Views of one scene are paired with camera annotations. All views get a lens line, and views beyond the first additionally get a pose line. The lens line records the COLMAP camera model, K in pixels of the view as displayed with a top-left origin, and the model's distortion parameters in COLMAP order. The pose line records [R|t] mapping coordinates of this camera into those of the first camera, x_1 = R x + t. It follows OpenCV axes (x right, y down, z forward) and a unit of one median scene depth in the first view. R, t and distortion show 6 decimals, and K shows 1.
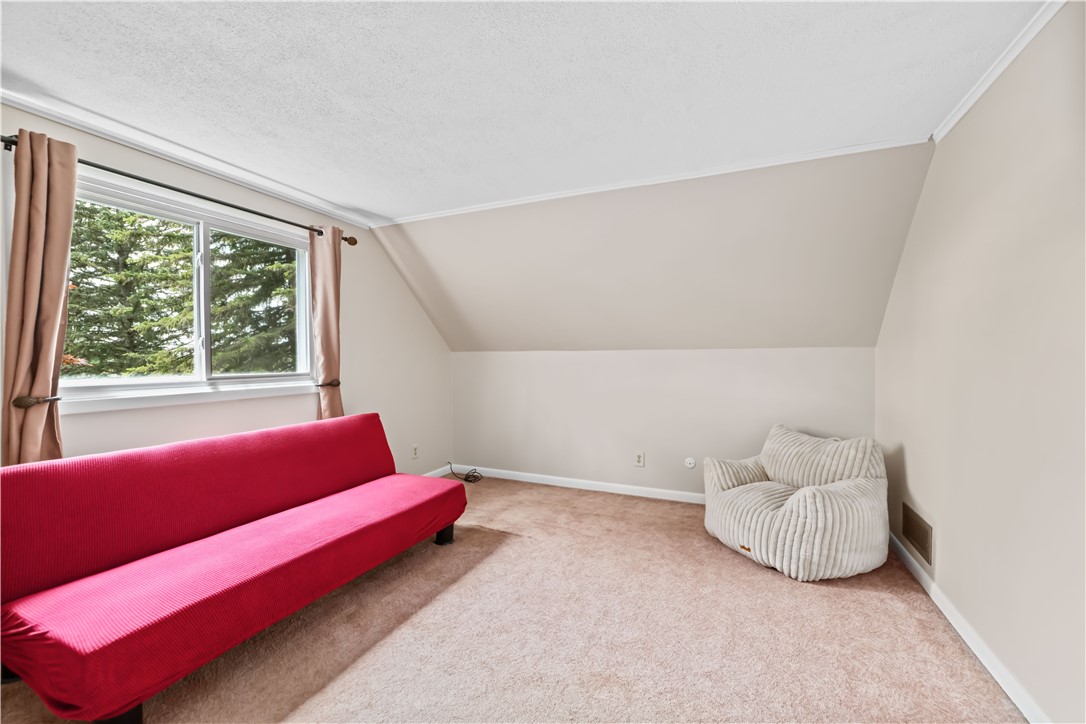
lens RADIAL K [[436.3, 0, 553.2], [0, 436.3, 374.7], [0, 0, 1]] dist [-0.003570, -0.000389]
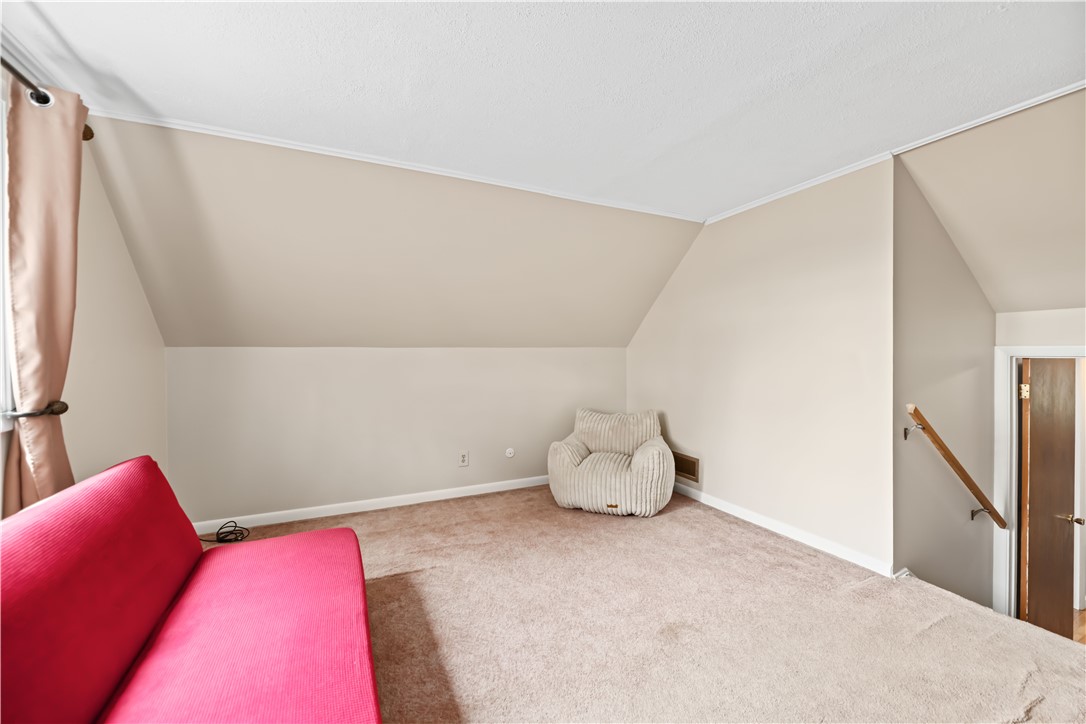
lens RADIAL K [[441.2, 0, 550.2], [0, 441.2, 367.9], [0, 0, 1]] dist [-0.003269, -0.000499]
pose [[0.641654, -0.023875, 0.766623, -0.540372], [0.032142, 0.999474, 0.004224, -0.010556], [-0.766320, 0.021931, 0.642084, 0.261367]]
